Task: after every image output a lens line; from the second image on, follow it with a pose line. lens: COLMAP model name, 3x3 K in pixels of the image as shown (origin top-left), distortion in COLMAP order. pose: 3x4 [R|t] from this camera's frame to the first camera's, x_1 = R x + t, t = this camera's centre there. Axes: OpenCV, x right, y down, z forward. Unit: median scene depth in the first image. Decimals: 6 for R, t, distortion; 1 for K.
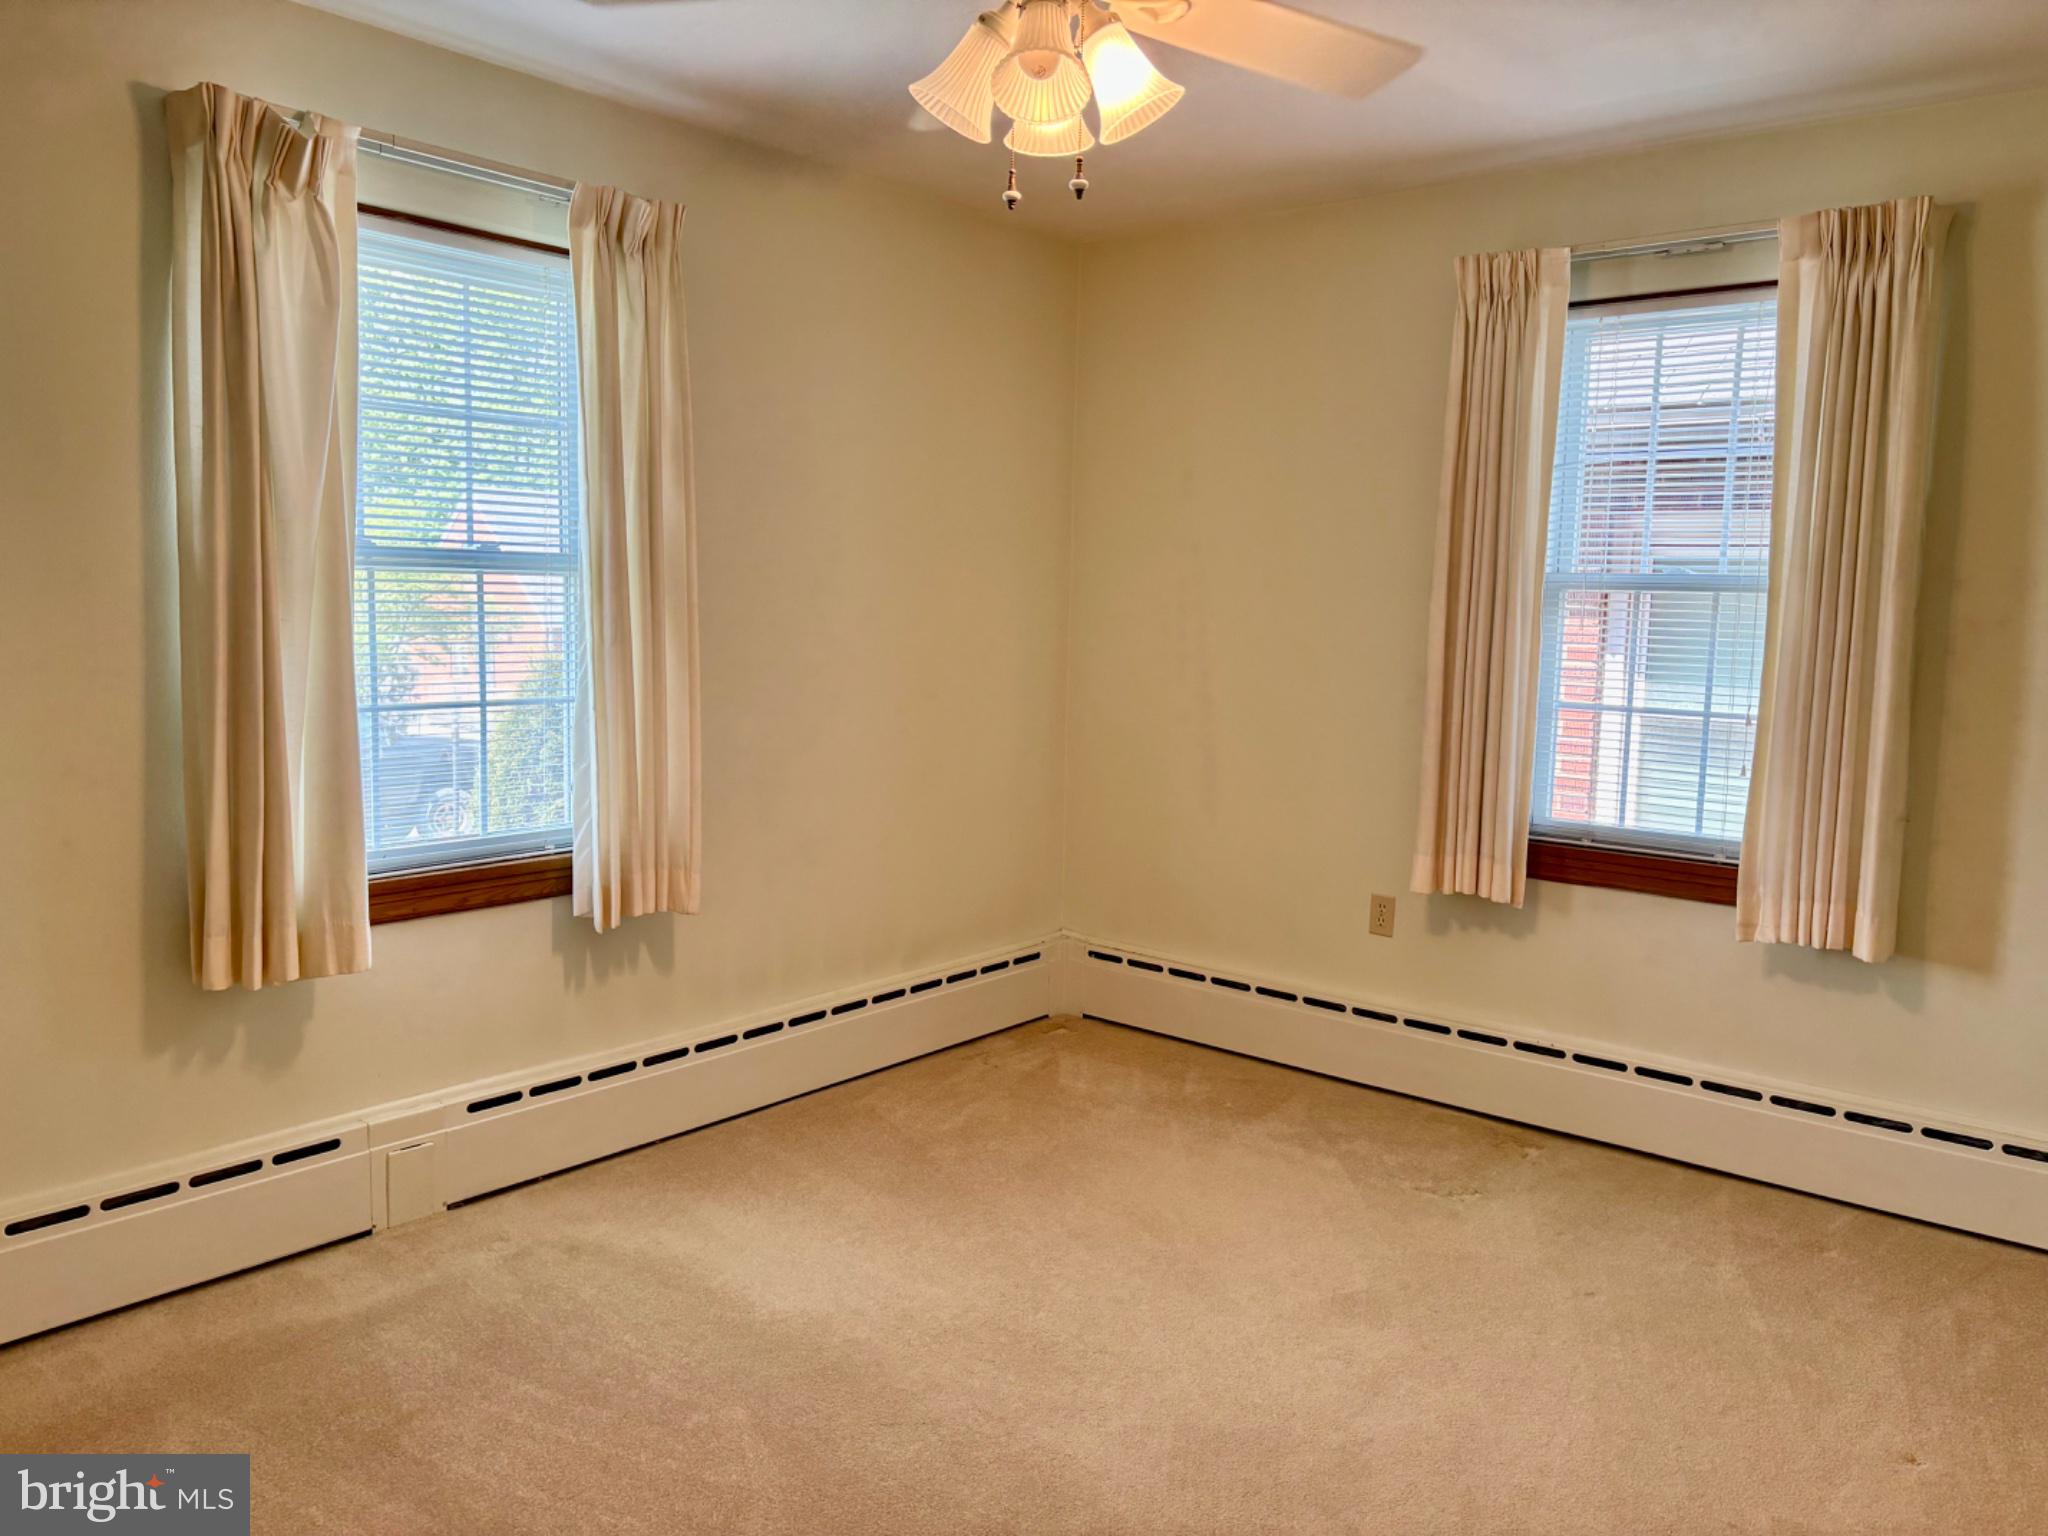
lens RADIAL K [[1550.7, 0, 1007.3], [0, 1550.7, 770.2], [0, 0, 1]] dist [0.040188, -0.043949]
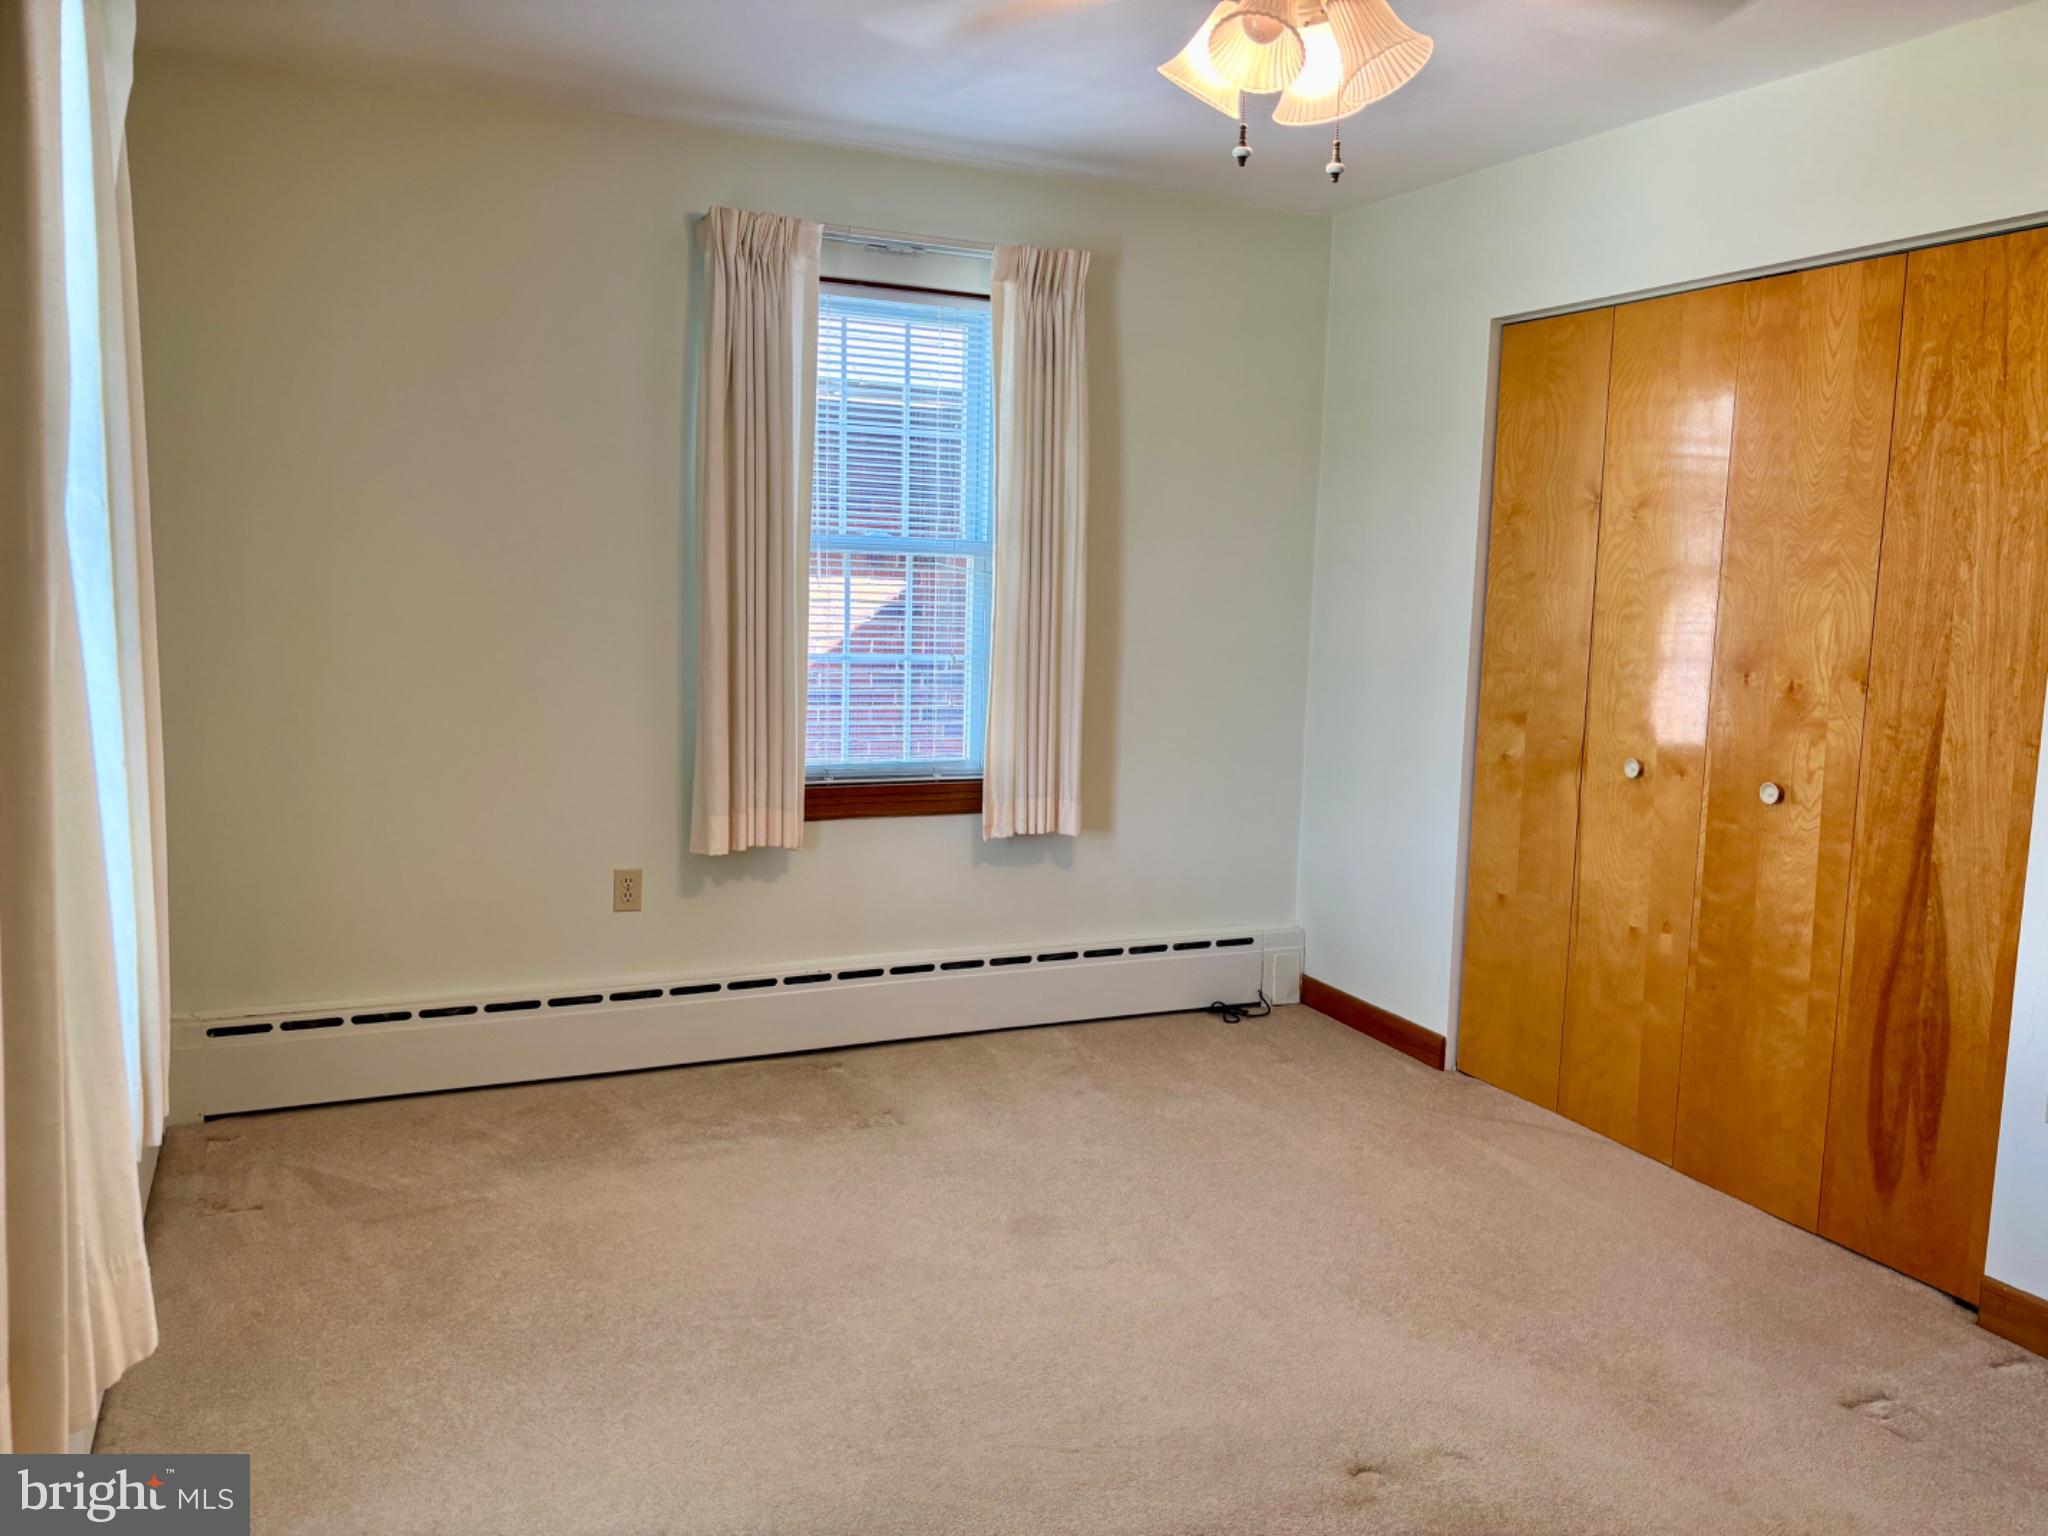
lens RADIAL K [[1550.7, 0, 1008.5], [0, 1550.7, 768.1], [0, 0, 1]] dist [0.040188, -0.043949]
pose [[0.430537, -0.133740, 0.892609, -0.549842], [0.084475, 0.990591, 0.107675, -0.069823], [-0.898611, 0.029045, 0.437784, 0.414804]]
